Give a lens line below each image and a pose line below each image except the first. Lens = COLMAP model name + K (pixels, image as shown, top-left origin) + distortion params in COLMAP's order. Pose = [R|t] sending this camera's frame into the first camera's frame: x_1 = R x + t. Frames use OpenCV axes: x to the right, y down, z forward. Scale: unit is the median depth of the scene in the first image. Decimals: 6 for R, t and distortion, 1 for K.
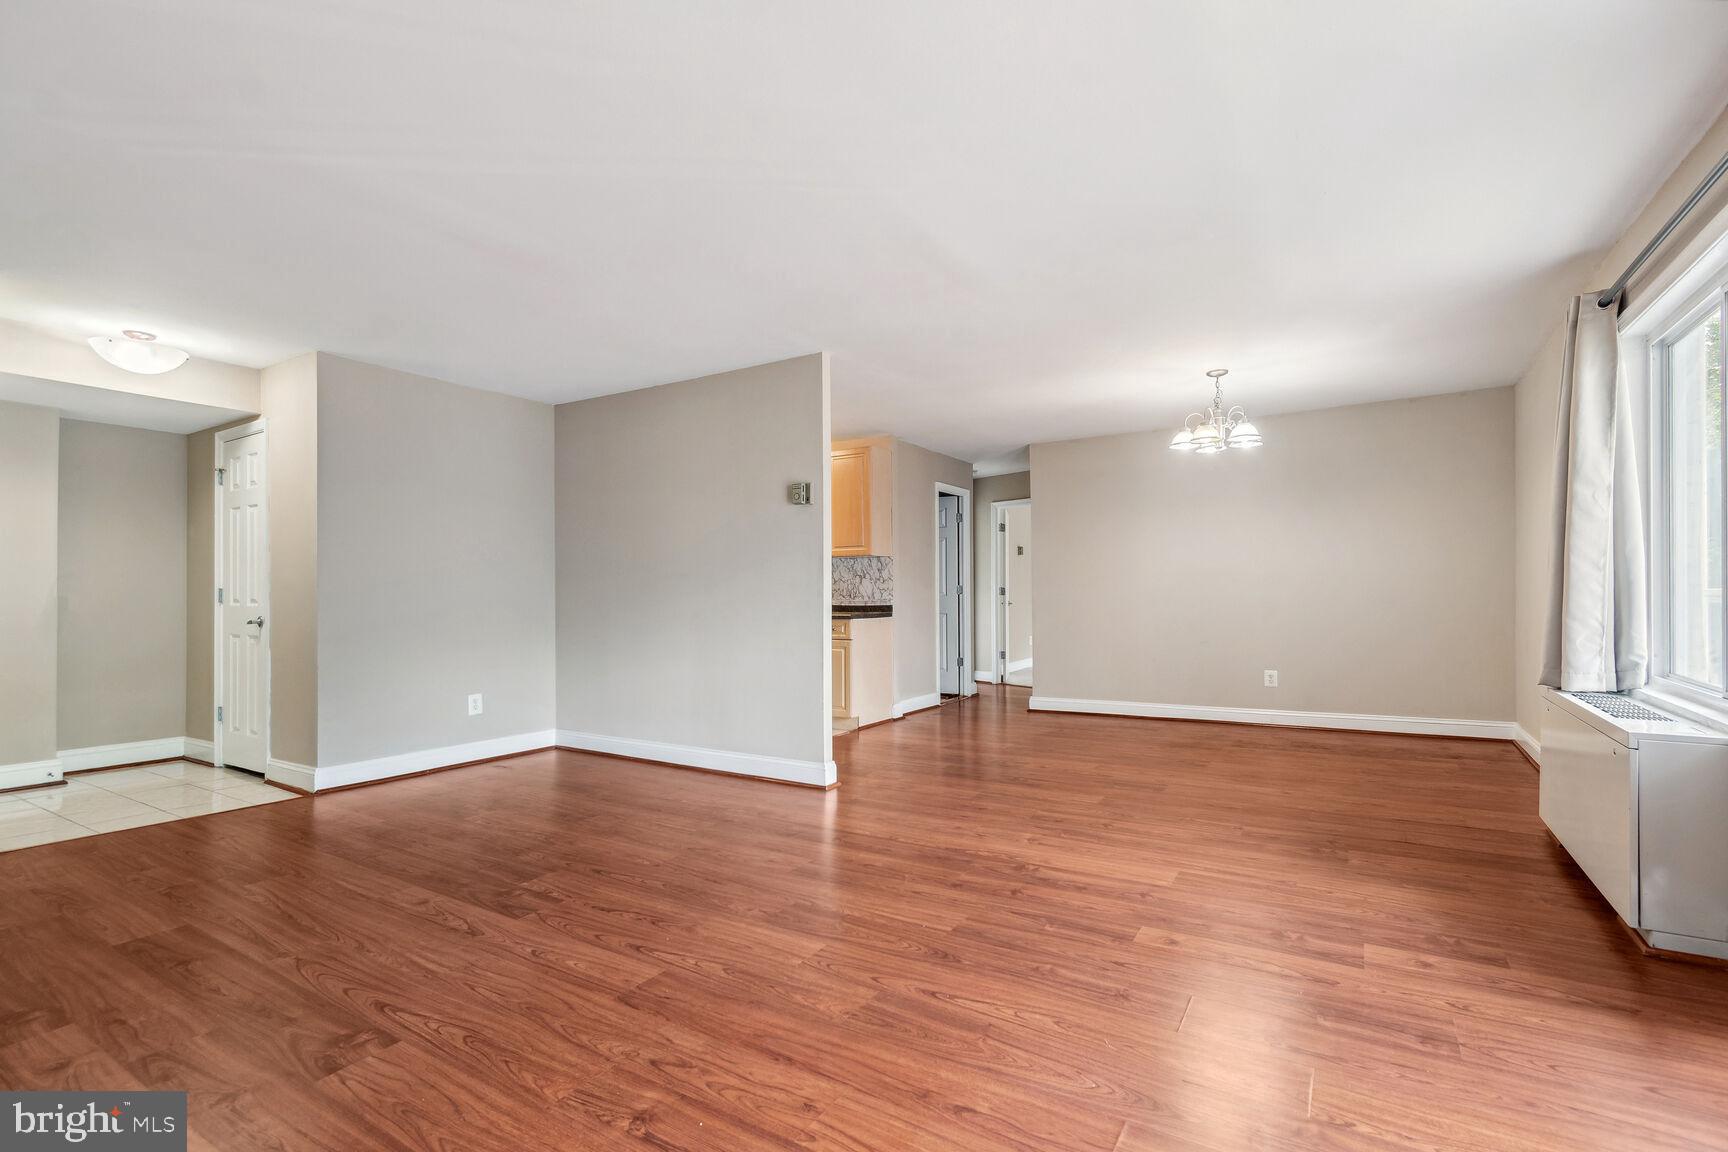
lens RADIAL K [[773.8, 0, 878.6], [0, 773.8, 585.2], [0, 0, 1]] dist [-0.001671, -0.001958]
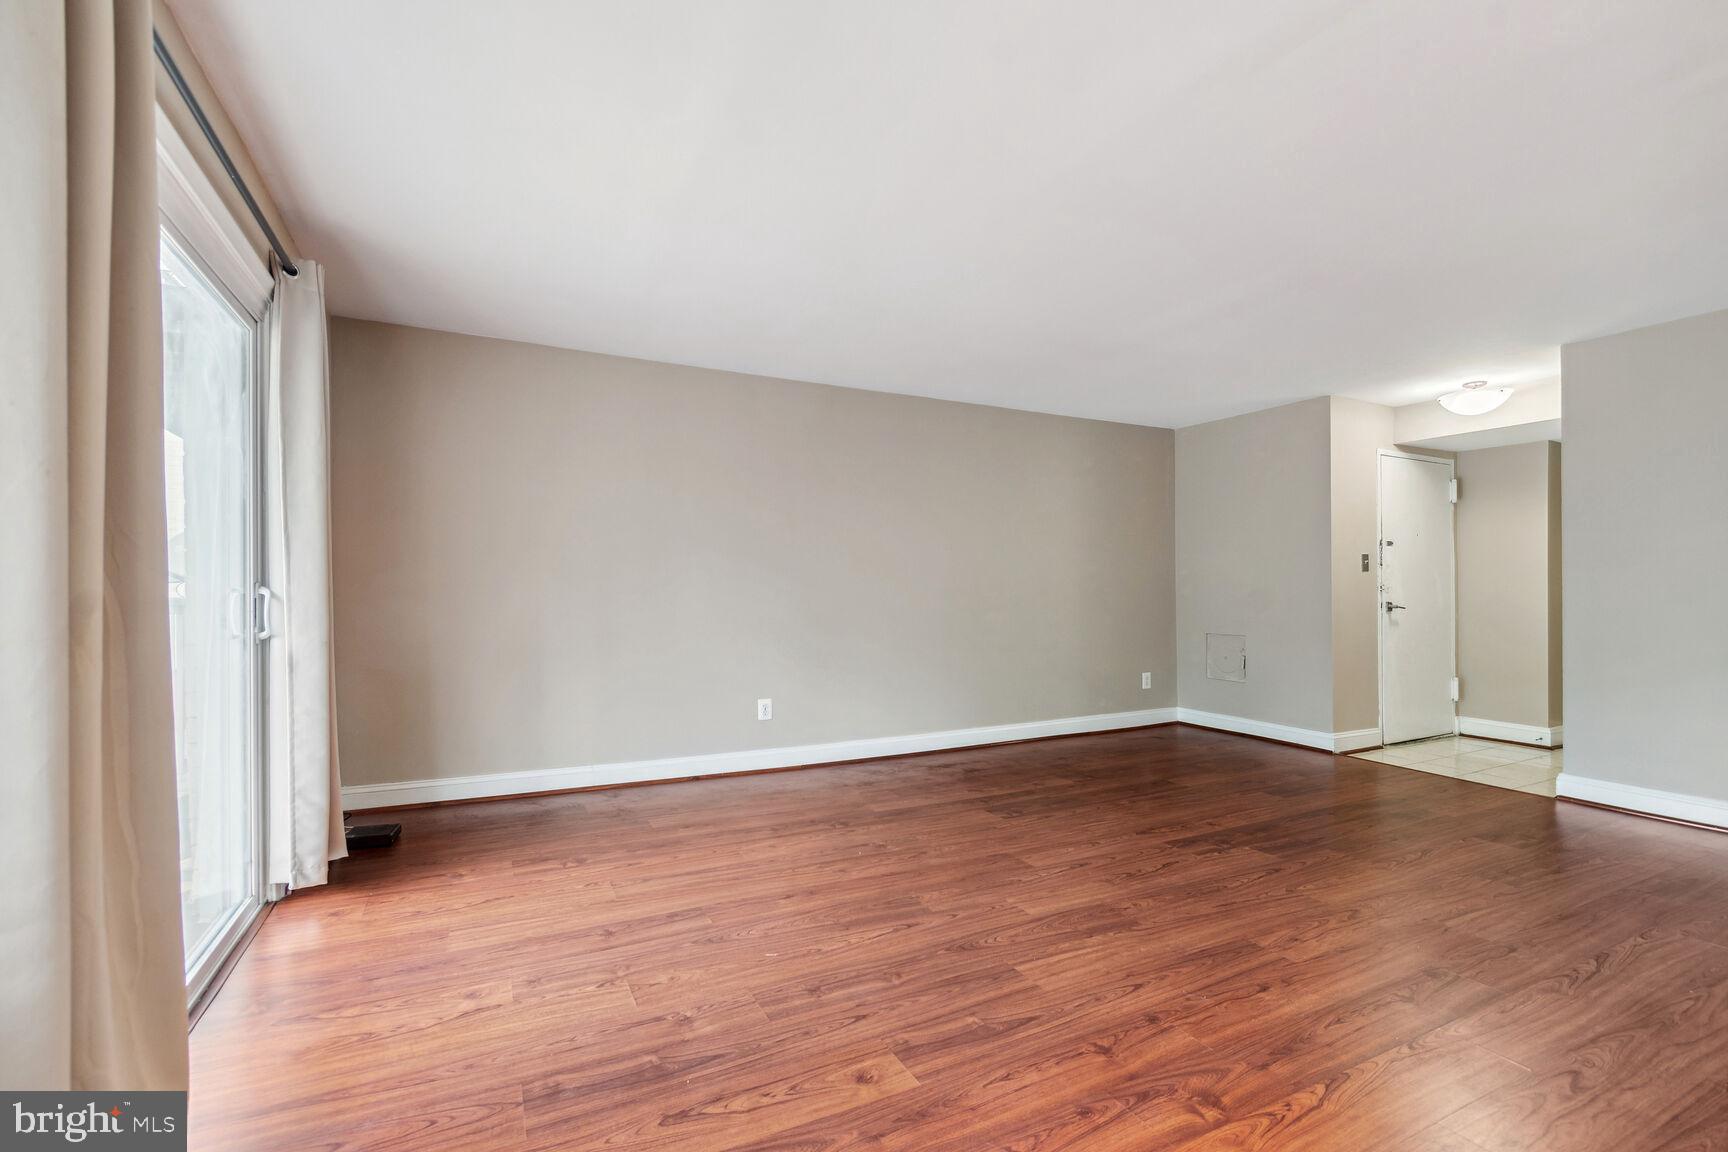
lens RADIAL K [[773.8, 0, 878.2], [0, 773.8, 583.0], [0, 0, 1]] dist [-0.001671, -0.001958]
pose [[-0.512035, -0.002081, -0.858962, 1.045862], [0.009312, 0.999925, -0.007974, -0.004254], [0.858914, -0.012081, -0.511978, 1.451176]]
